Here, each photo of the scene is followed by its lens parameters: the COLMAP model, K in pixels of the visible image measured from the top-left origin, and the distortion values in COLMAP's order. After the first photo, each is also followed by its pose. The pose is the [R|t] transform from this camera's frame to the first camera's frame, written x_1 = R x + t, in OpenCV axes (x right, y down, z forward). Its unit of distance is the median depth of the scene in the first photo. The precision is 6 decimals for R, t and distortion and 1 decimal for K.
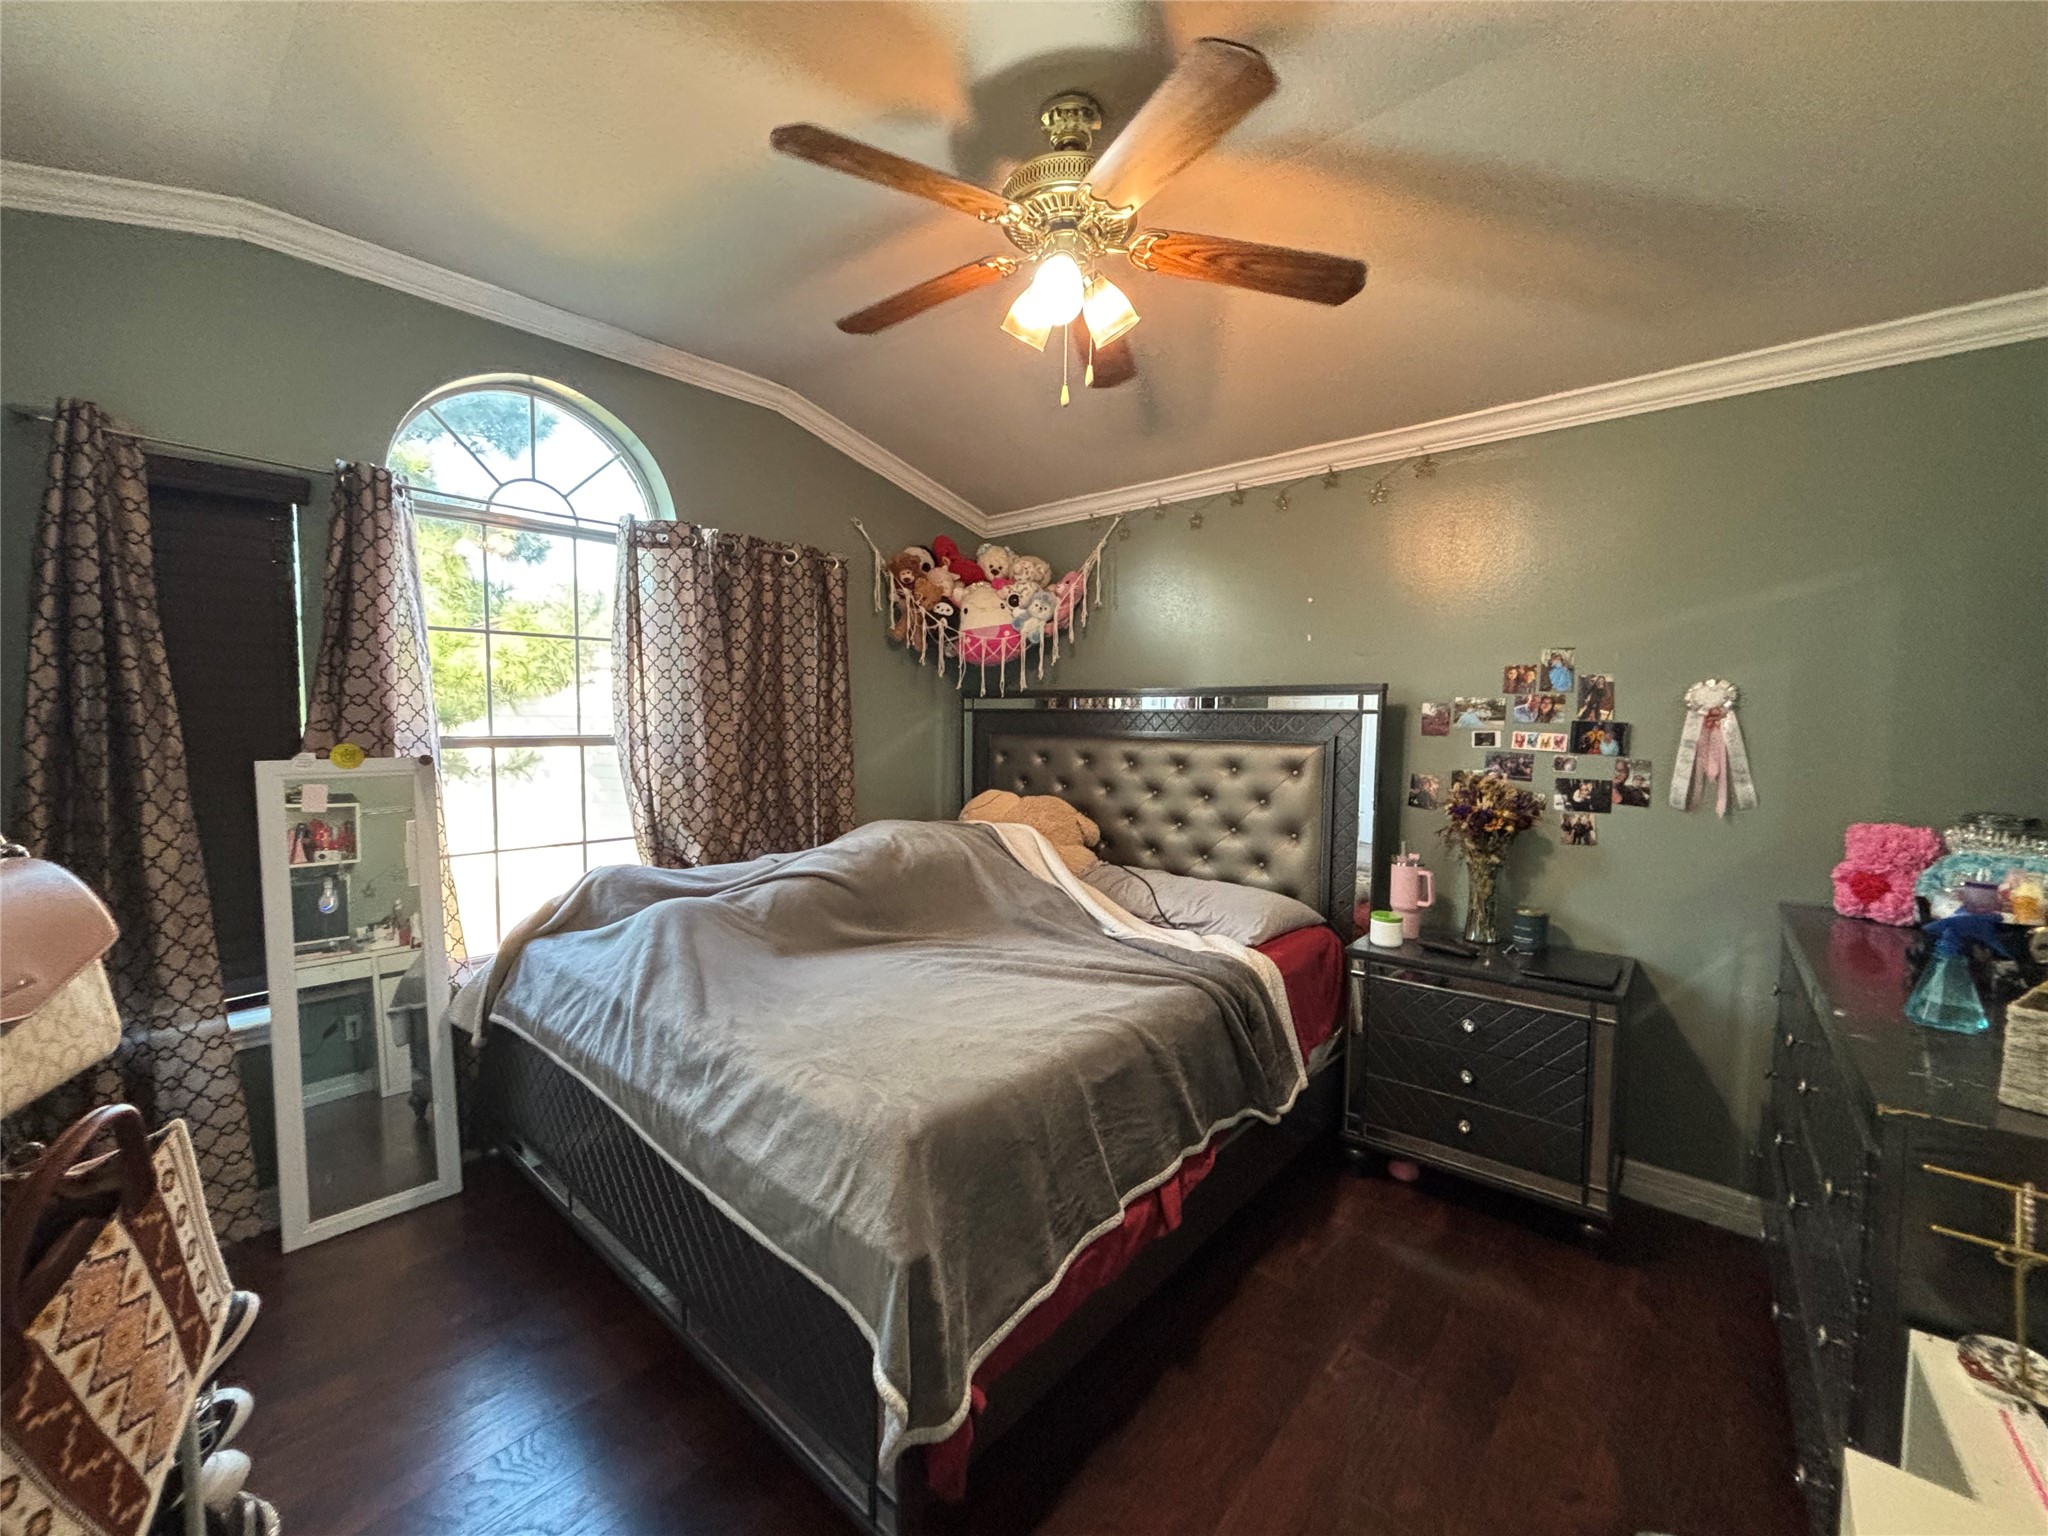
lens RADIAL K [[828.5, 0, 1024.0], [0, 828.5, 768.0], [0, 0, 1]] dist [-0.001163, 0.000067]
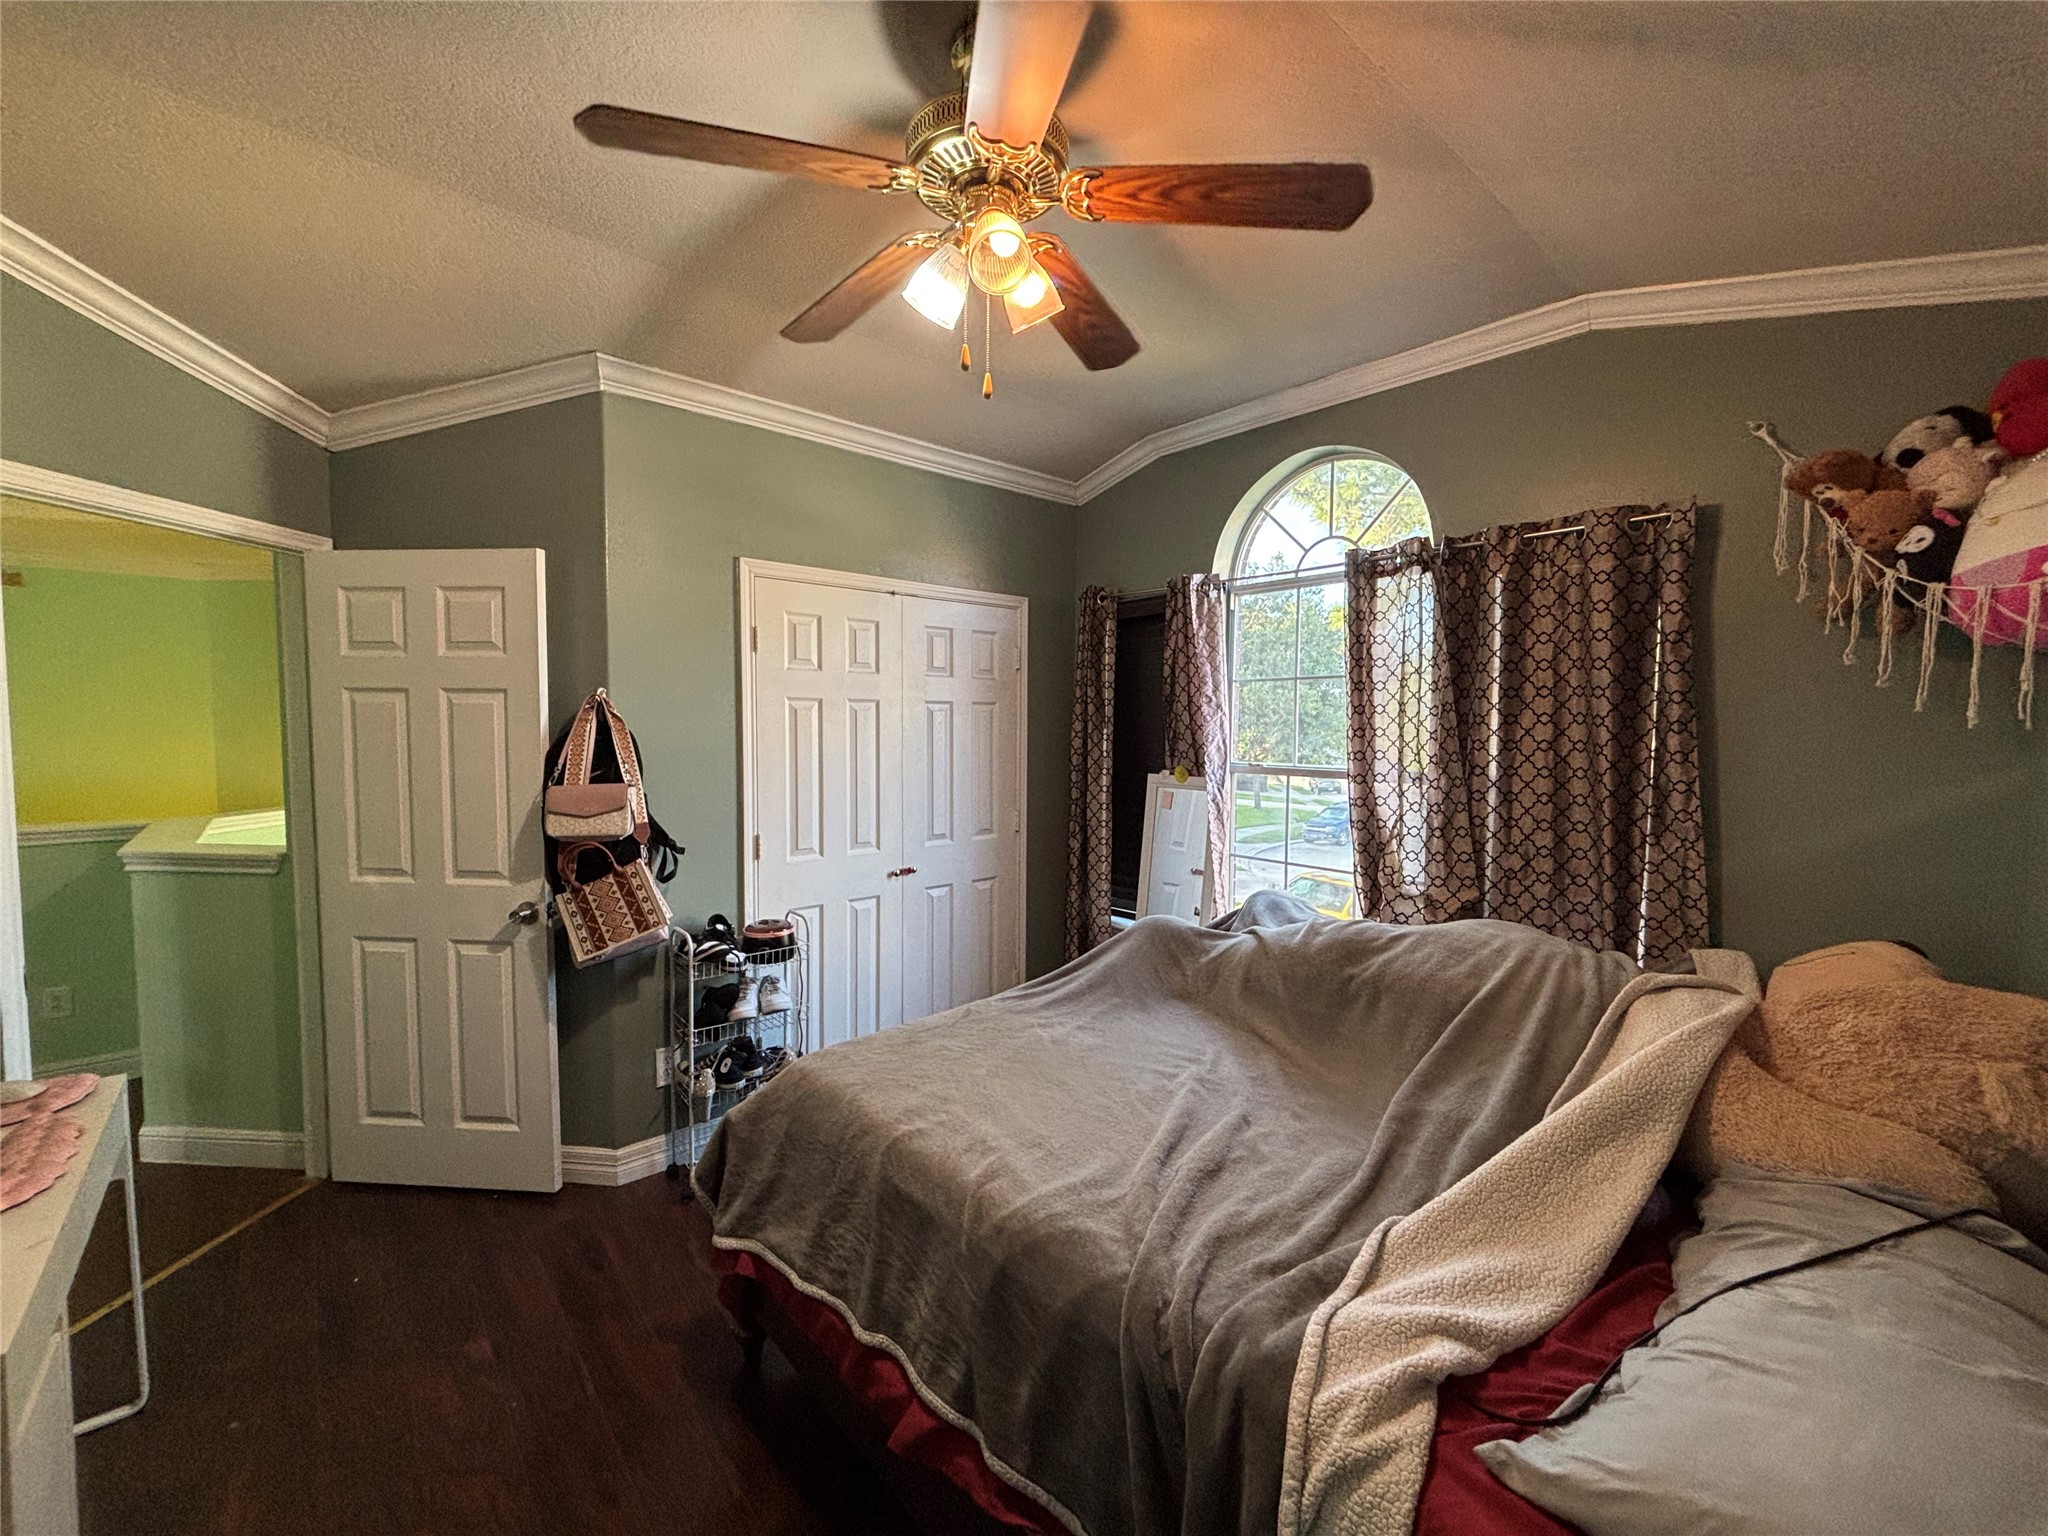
lens RADIAL K [[828.5, 0, 1024.0], [0, 828.5, 768.0], [0, 0, 1]] dist [-0.001163, 0.000067]
pose [[-0.144154, 0.046276, -0.988473, 0.619980], [-0.071509, 0.995807, 0.057048, -0.079863], [0.986968, 0.078909, -0.140240, 0.825162]]
